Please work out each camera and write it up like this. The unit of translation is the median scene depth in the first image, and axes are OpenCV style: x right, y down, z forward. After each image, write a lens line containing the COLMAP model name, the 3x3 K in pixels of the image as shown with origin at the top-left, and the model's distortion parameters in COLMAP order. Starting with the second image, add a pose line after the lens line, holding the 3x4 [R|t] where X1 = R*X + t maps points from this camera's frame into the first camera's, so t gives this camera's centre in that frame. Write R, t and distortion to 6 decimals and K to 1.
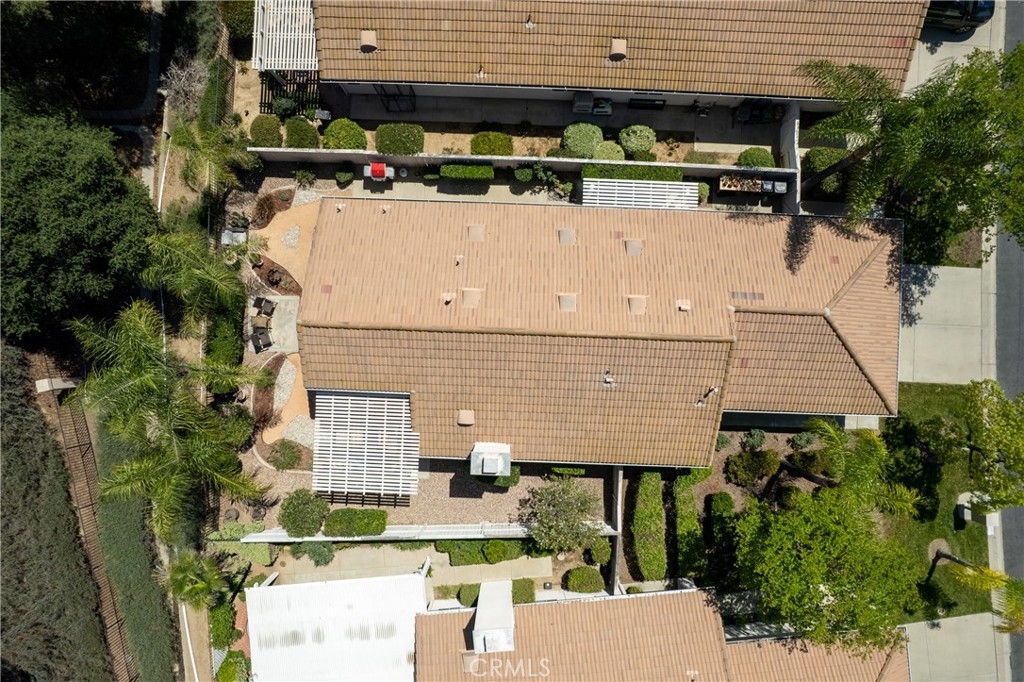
lens RADIAL K [[653.4, 0, 506.6], [0, 653.4, 349.2], [0, 0, 1]] dist [-0.067554, 0.061610]
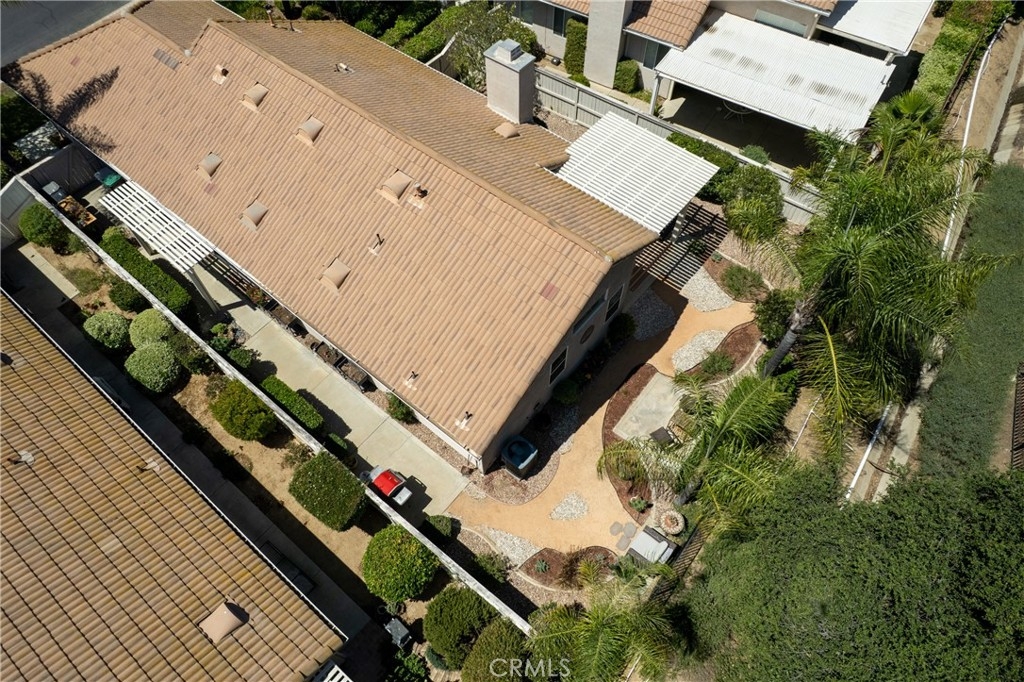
lens RADIAL K [[653.4, 0, 509.4], [0, 653.4, 342.6], [0, 0, 1]] dist [-0.067554, 0.061610]
pose [[-0.794581, -0.510601, 0.328524, -0.408946], [0.606877, -0.684386, 0.404124, -0.351178], [0.018491, 0.520483, 0.853672, 0.389006]]
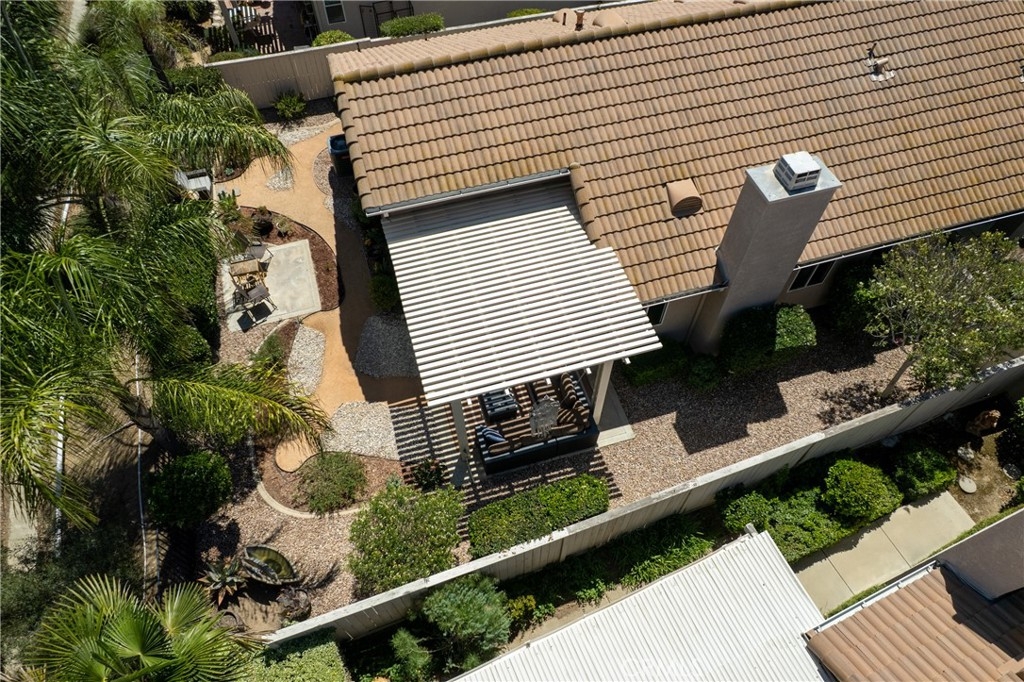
lens RADIAL K [[653.4, 0, 510.8], [0, 653.4, 346.6], [0, 0, 1]] dist [-0.067554, 0.061610]
pose [[0.945166, -0.269249, 0.184841, -0.279845], [0.326590, 0.779896, -0.533948, 0.378157], [-0.000392, 0.565037, 0.825065, 0.562271]]
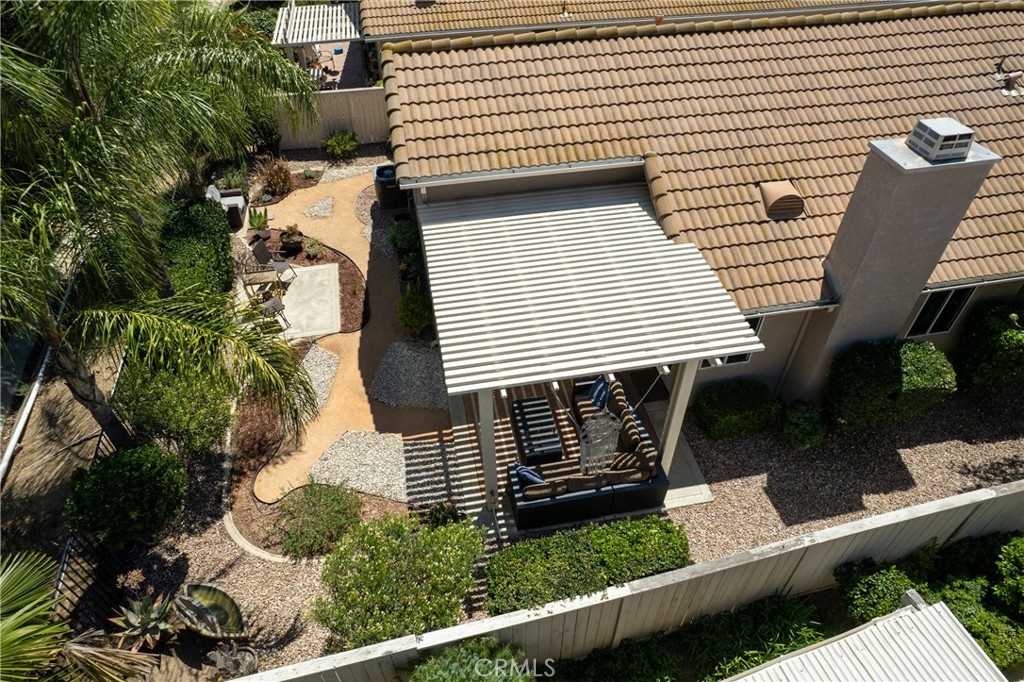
lens RADIAL K [[653.4, 0, 510.7], [0, 653.4, 347.4], [0, 0, 1]] dist [-0.067554, 0.061610]
pose [[0.972628, -0.159133, 0.169328, -0.282663], [0.232369, 0.664692, -0.710063, 0.380006], [0.000443, 0.729974, 0.683475, 0.684937]]
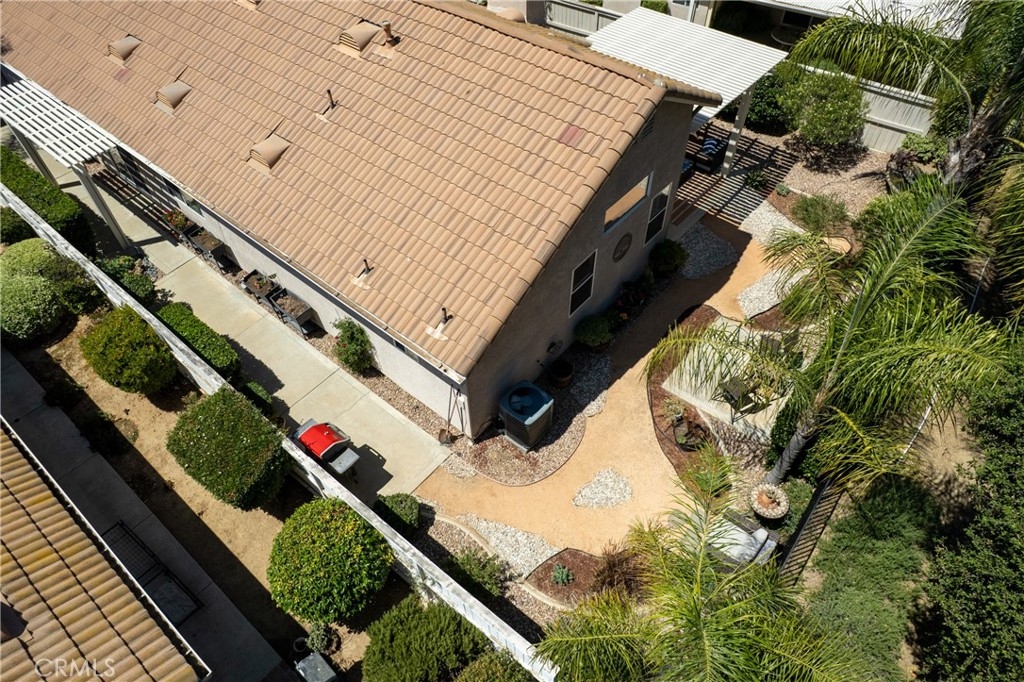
lens RADIAL K [[653.4, 0, 509.2], [0, 653.4, 344.5], [0, 0, 1]] dist [-0.067554, 0.061610]
pose [[-0.787874, -0.459619, 0.409884, -0.409247], [0.615409, -0.612400, 0.496224, -0.354362], [0.022938, 0.643208, 0.765348, 0.633290]]
